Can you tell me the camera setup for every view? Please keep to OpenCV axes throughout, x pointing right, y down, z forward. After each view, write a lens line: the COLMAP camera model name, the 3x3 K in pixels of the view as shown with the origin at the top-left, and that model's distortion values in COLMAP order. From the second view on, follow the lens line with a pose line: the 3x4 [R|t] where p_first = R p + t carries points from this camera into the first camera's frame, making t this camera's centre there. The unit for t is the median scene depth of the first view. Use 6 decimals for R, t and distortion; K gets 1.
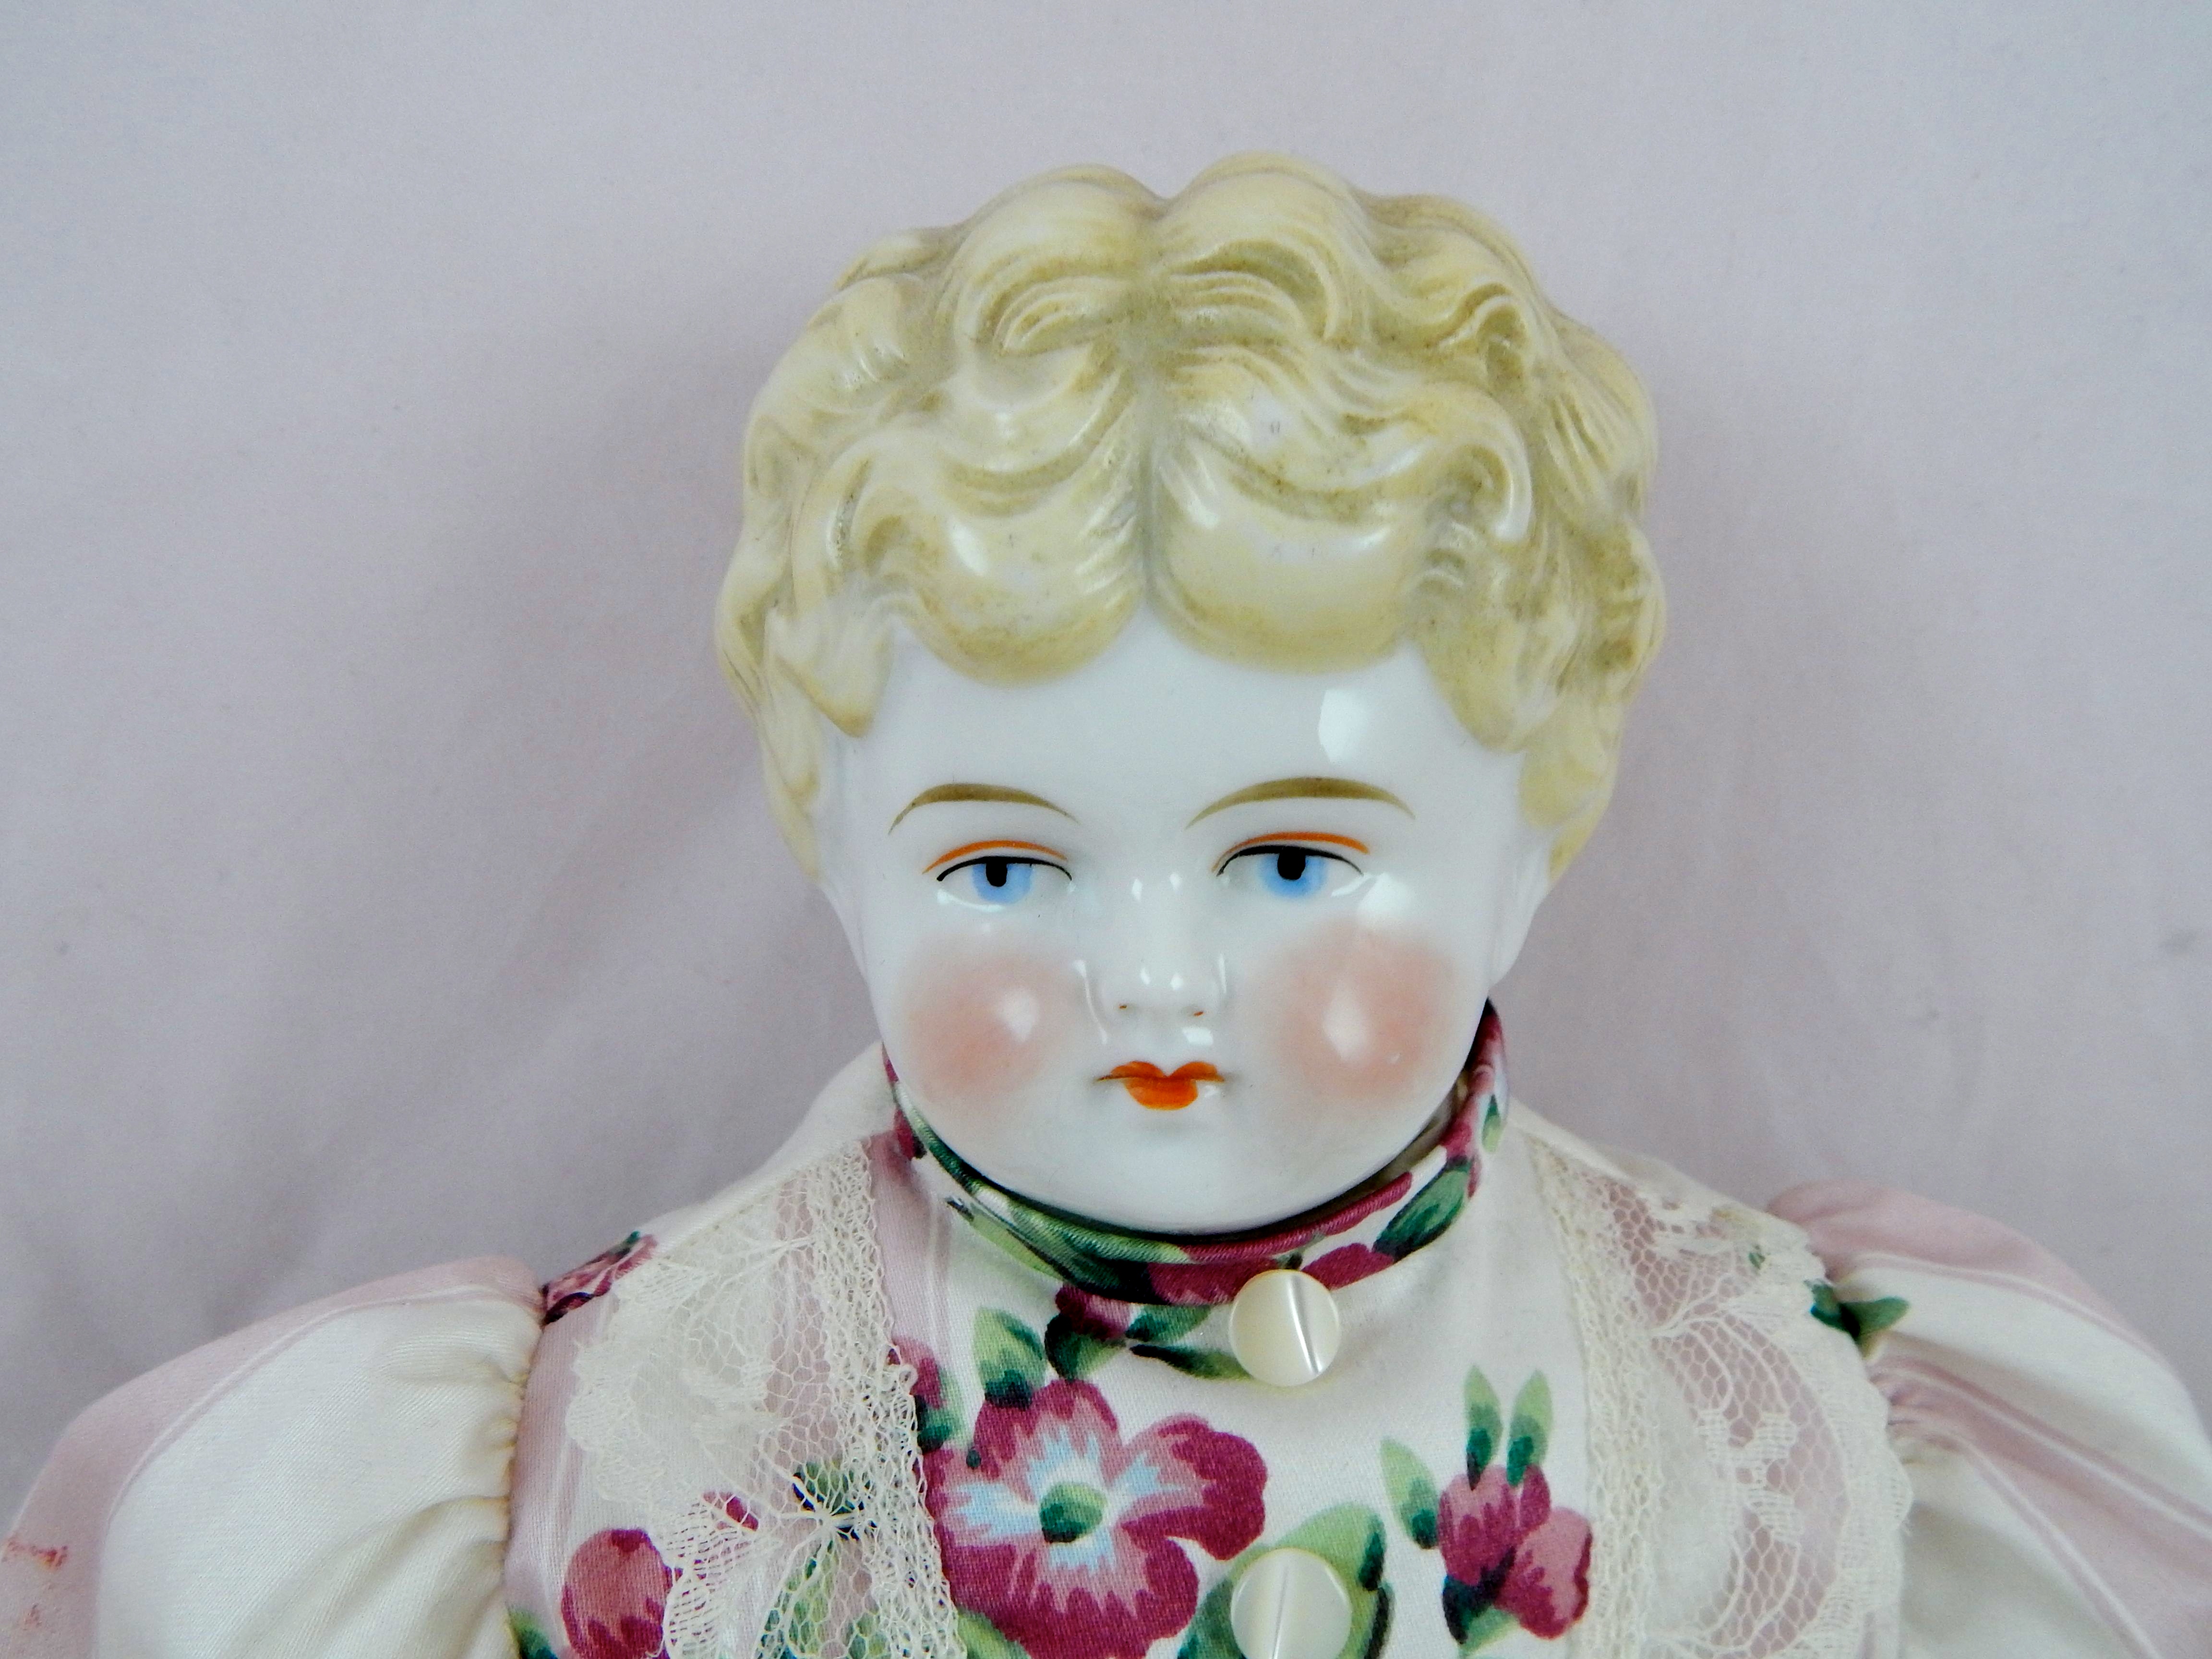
lens RADIAL K [[1603.6, 0, 1106.0], [0, 1603.6, 829.5], [0, 0, 1]] dist [0.075105, 0.001090]
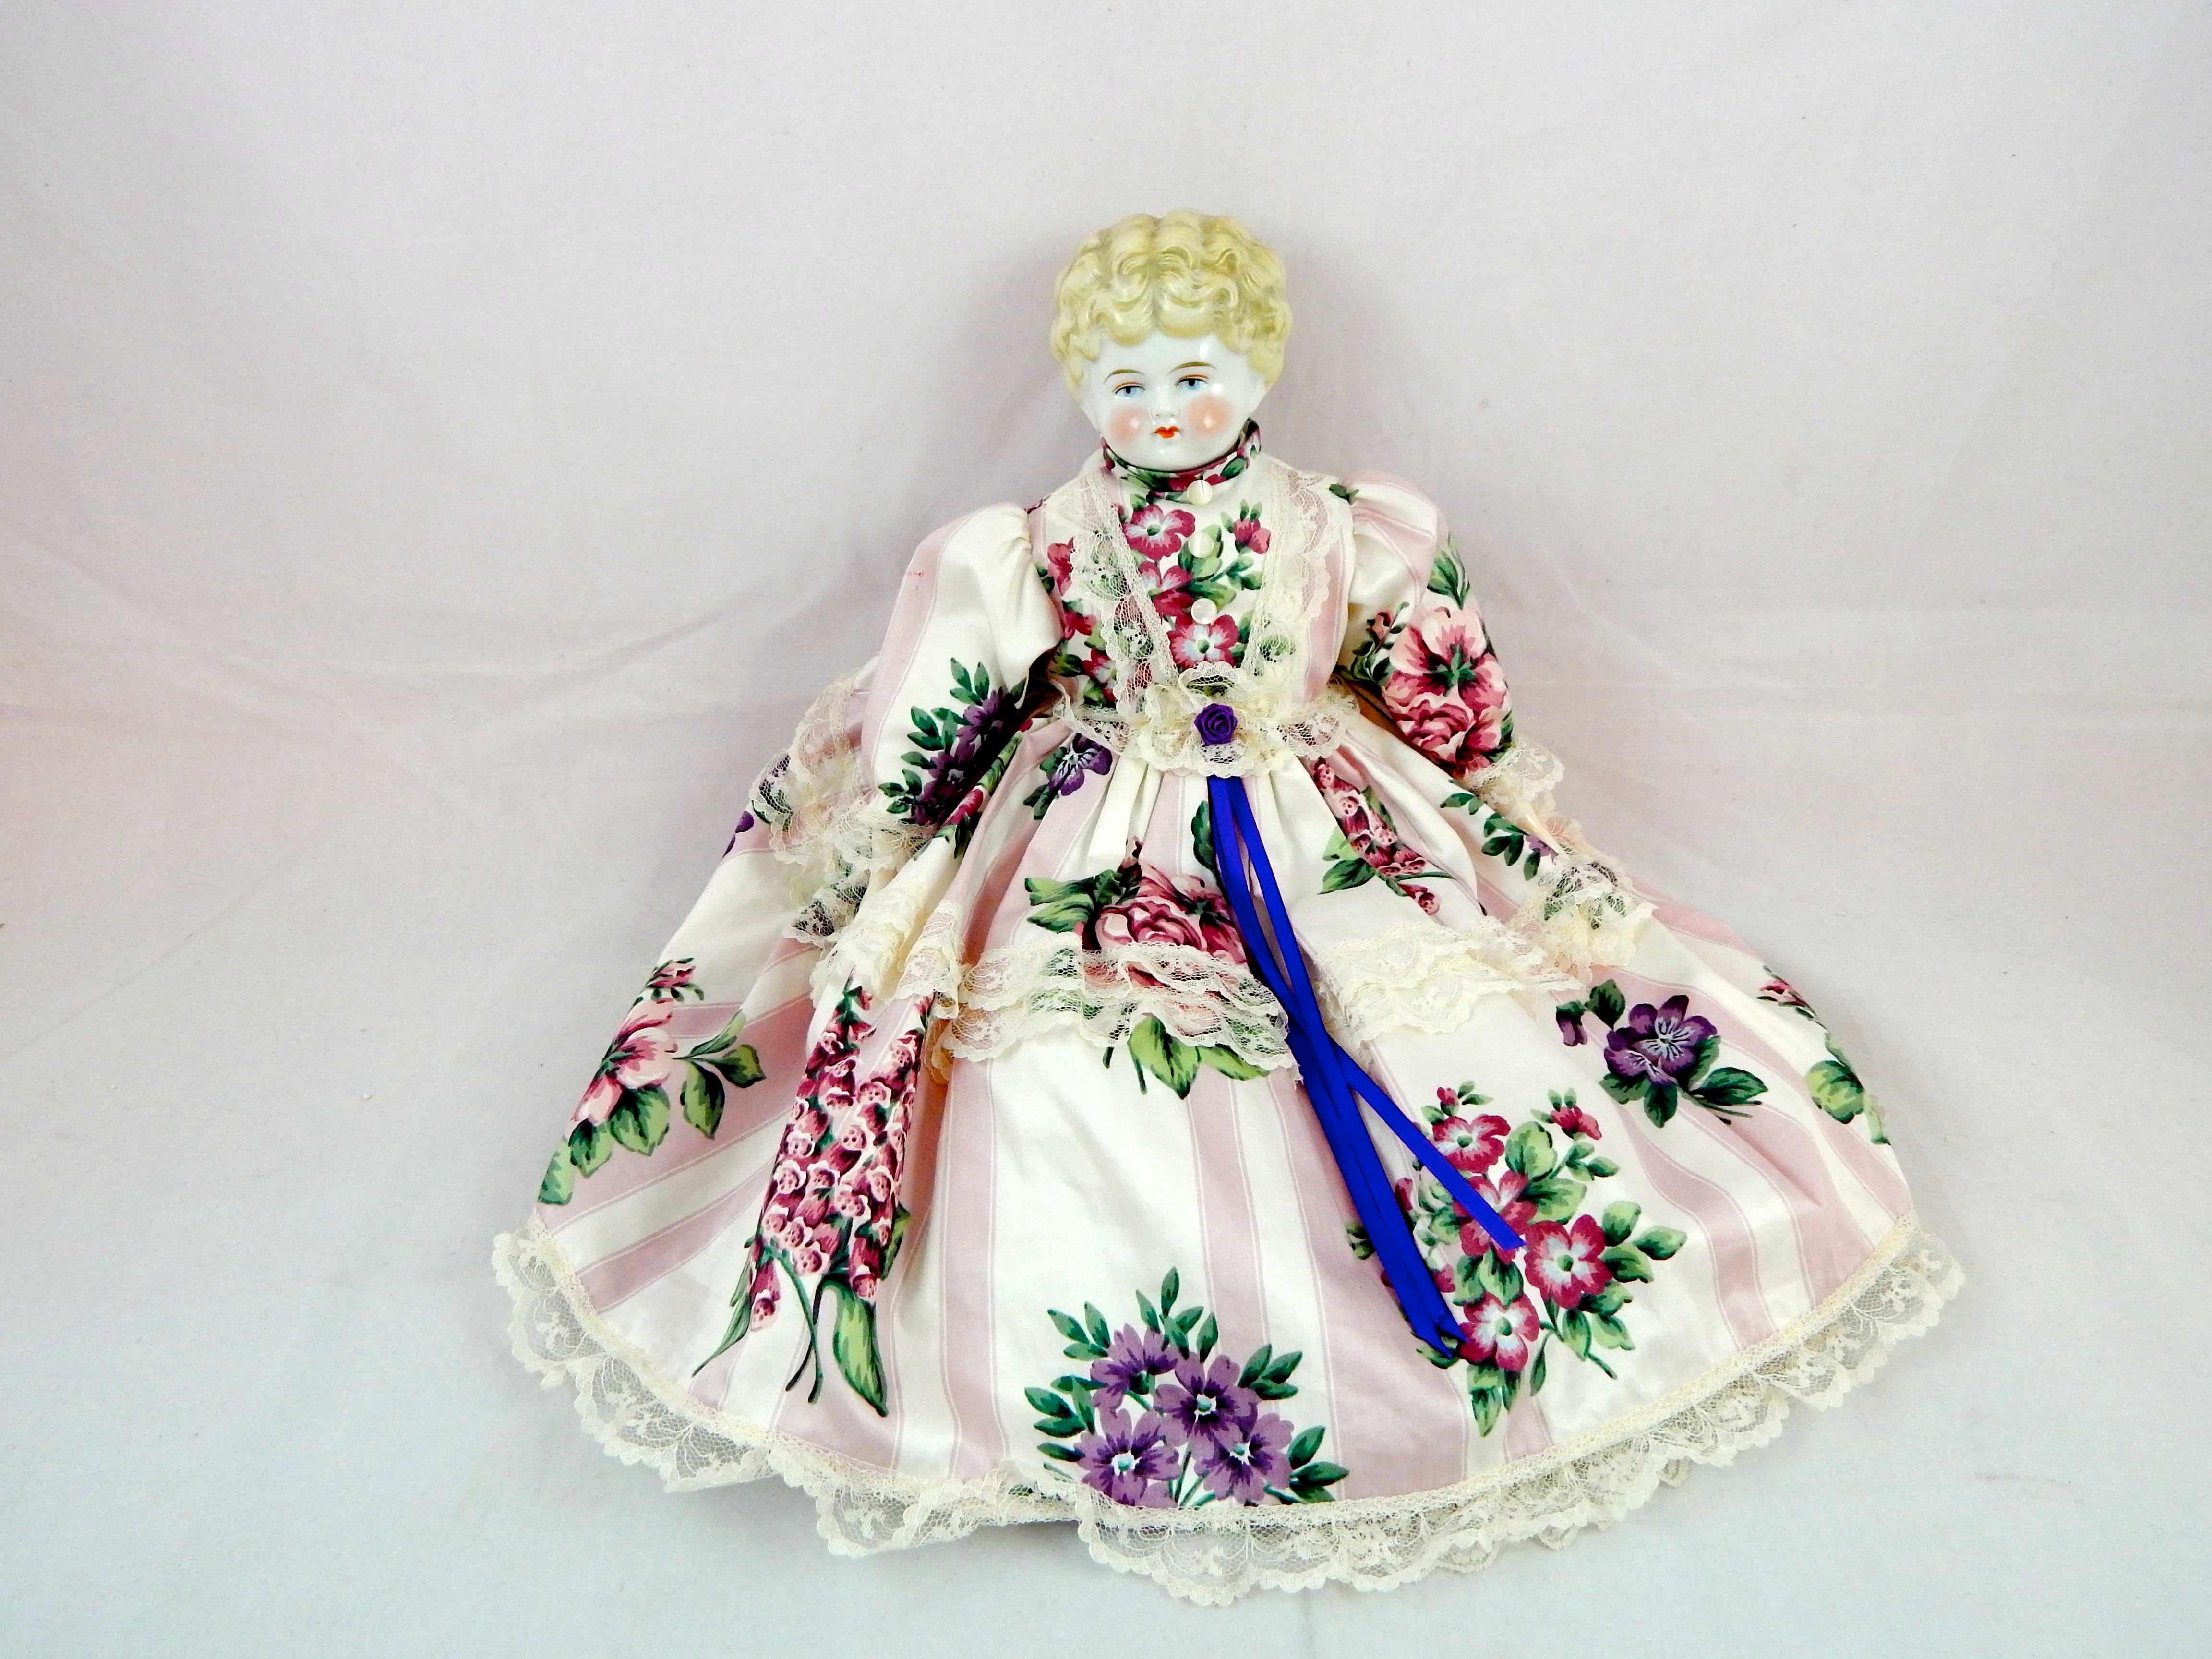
lens RADIAL K [[1582.6, 0, 1118.5], [0, 1582.6, 803.5], [0, 0, 1]] dist [0.003704, 0.002703]
pose [[0.996396, -0.058518, -0.061401, 0.108026], [0.068618, 0.981644, 0.177954, 0.366788], [0.049860, -0.181526, 0.982121, -3.524527]]
